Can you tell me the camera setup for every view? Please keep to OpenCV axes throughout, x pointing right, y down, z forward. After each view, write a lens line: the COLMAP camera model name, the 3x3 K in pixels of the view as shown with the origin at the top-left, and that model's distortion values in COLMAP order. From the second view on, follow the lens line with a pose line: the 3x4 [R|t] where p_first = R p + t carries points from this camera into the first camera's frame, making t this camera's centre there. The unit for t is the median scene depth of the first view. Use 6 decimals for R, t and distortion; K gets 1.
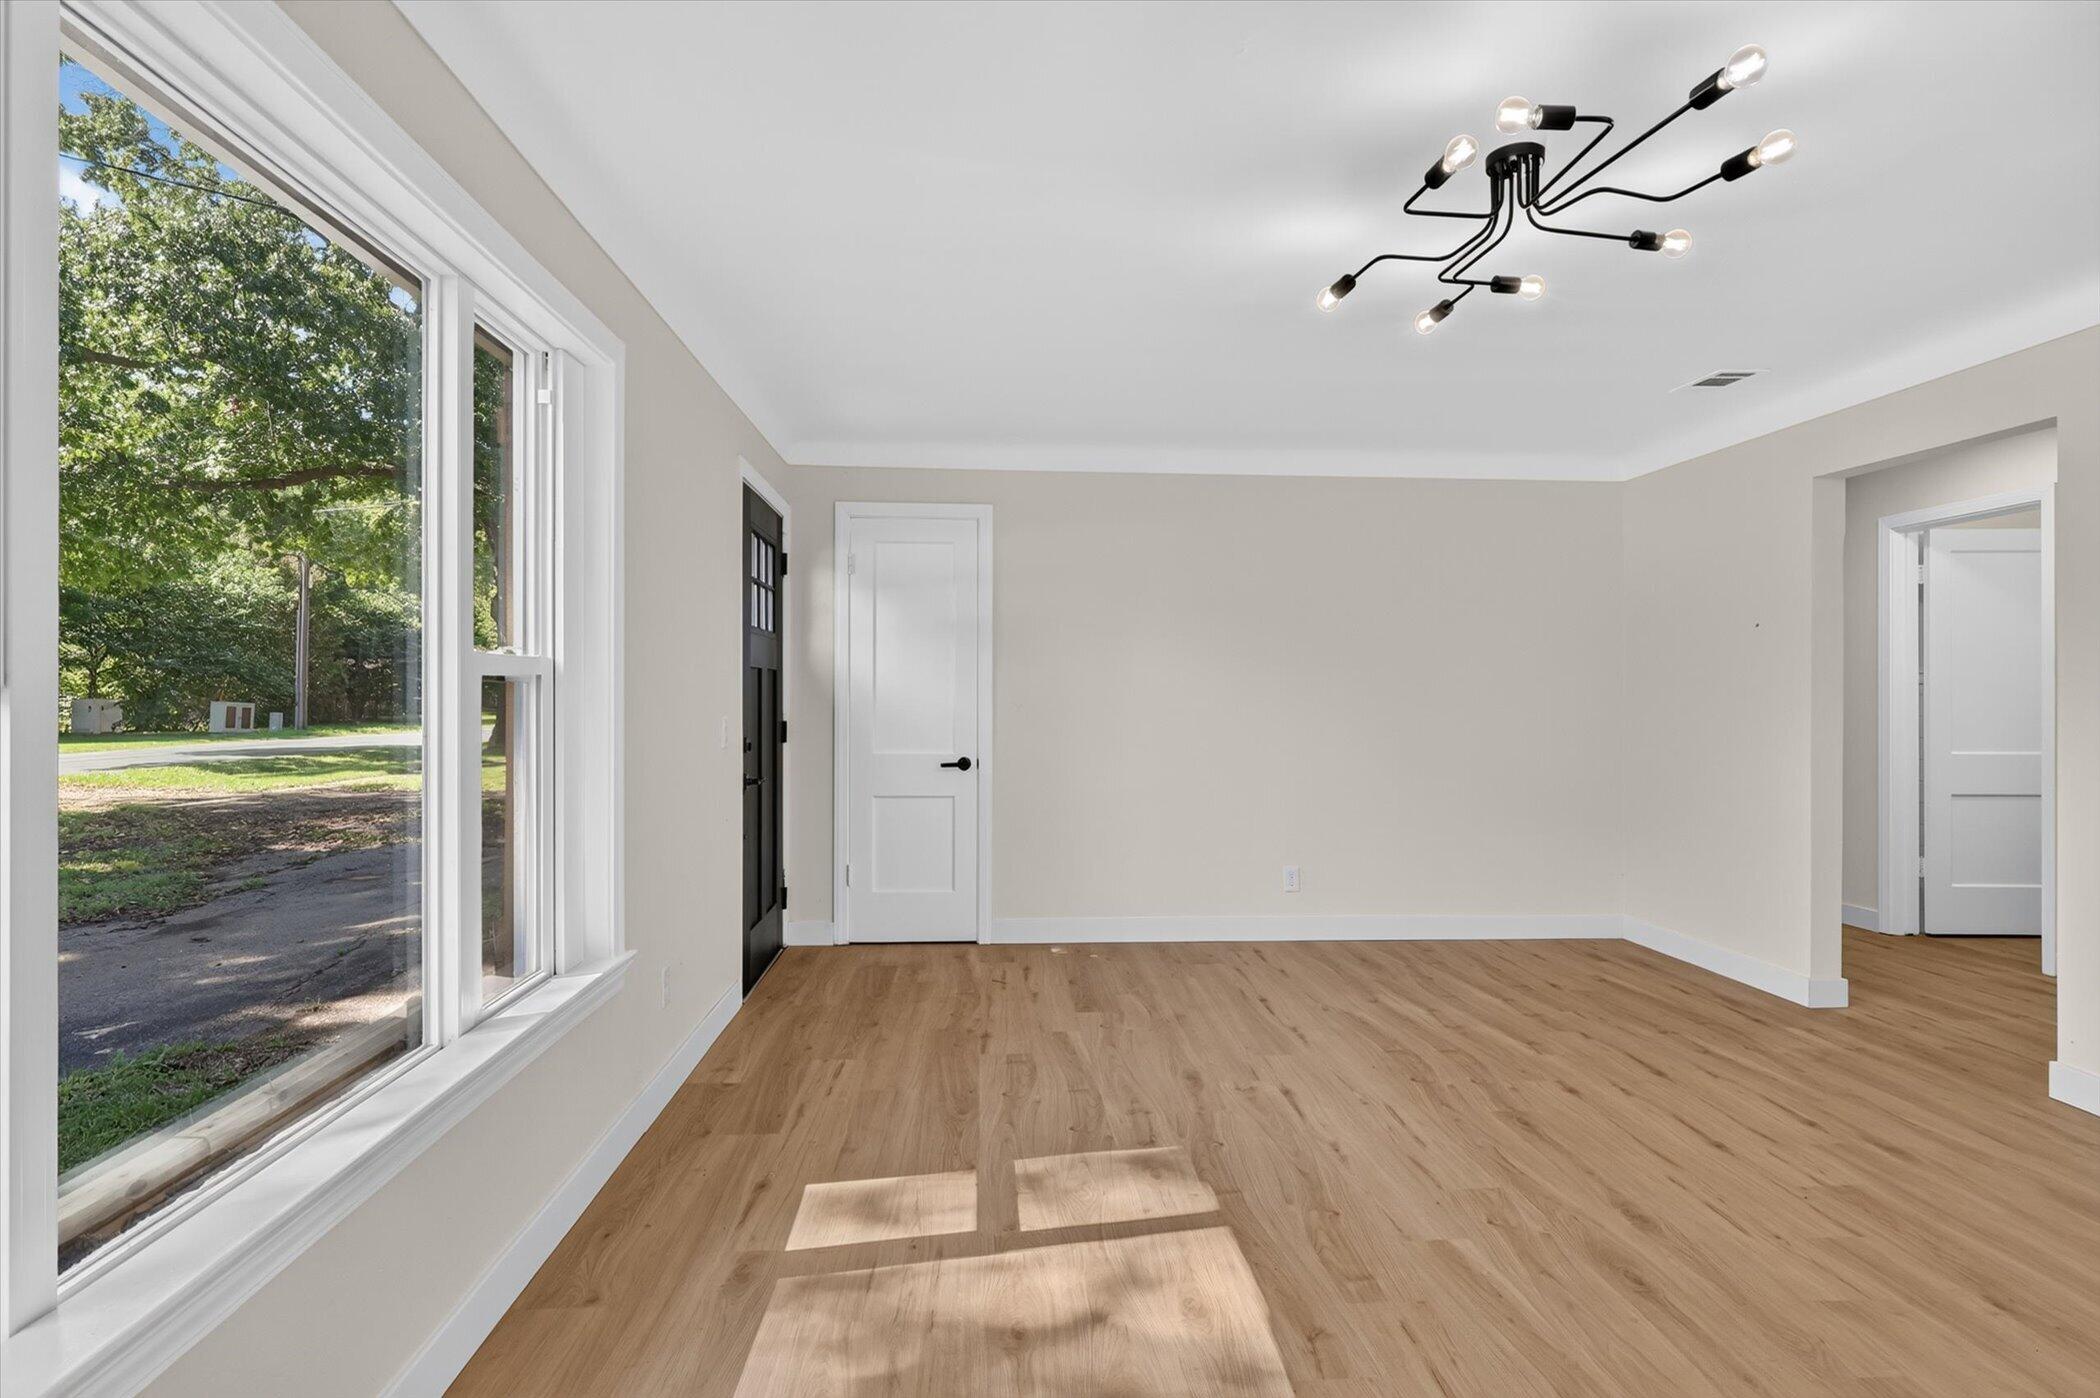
lens RADIAL K [[1079.8, 0, 1046.7], [0, 1079.8, 700.6], [0, 0, 1]] dist [0.003872, -0.000315]
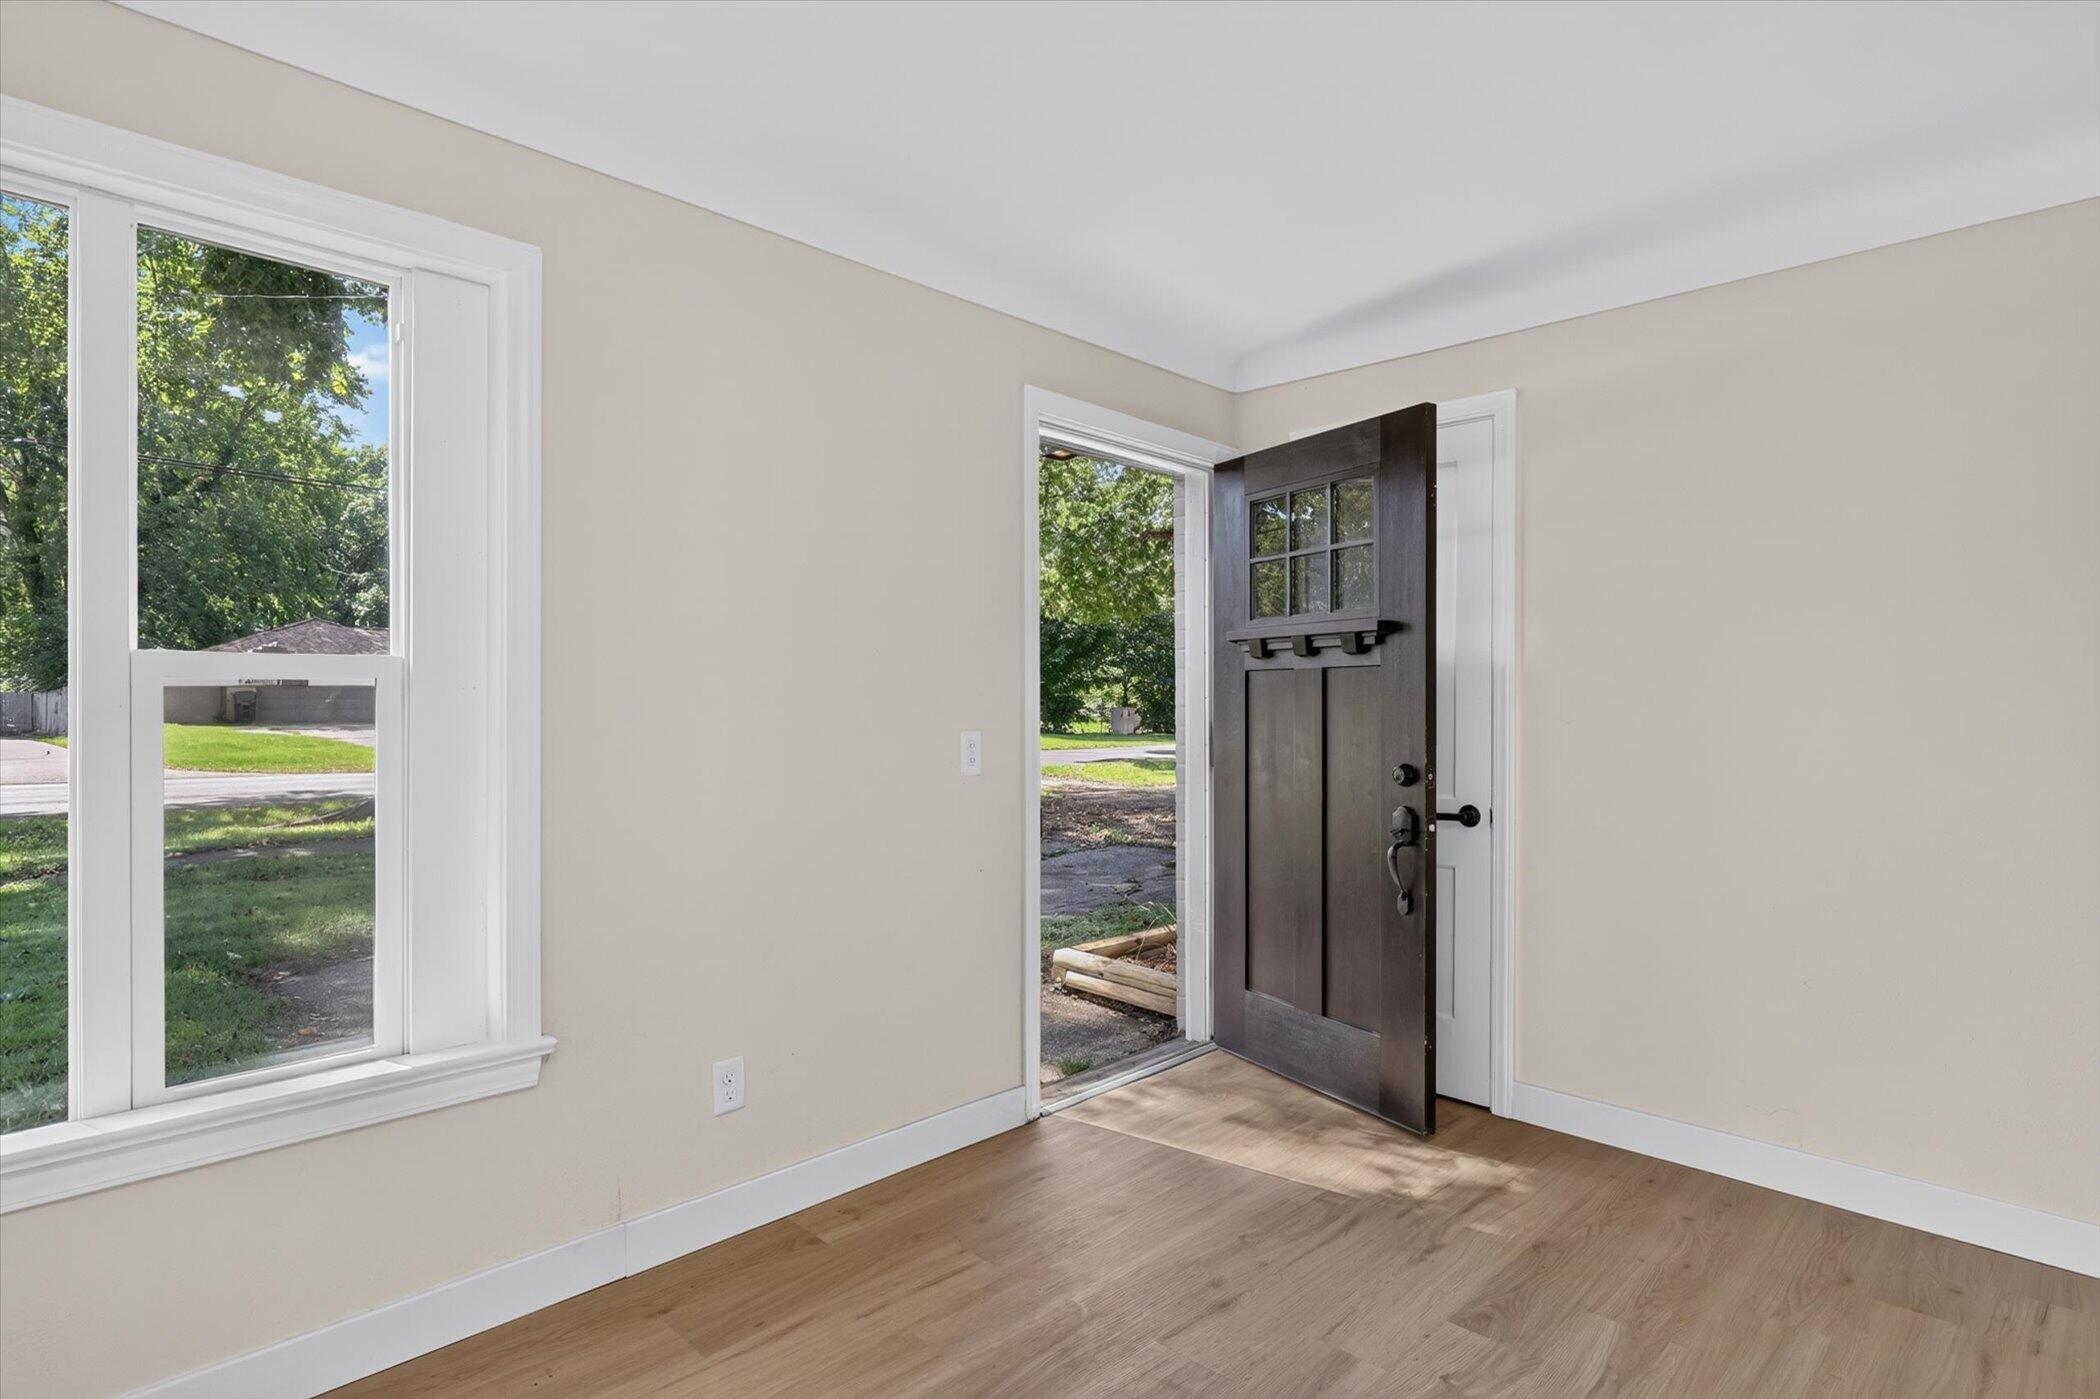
lens RADIAL K [[1079.8, 0, 1037.4], [0, 1079.8, 699.2], [0, 0, 1]] dist [0.003872, -0.000315]
pose [[0.666888, -0.001054, -0.745157, 0.347011], [-0.007533, 0.999938, -0.008156, -0.002467], [0.745120, 0.011052, 0.666839, 0.627082]]
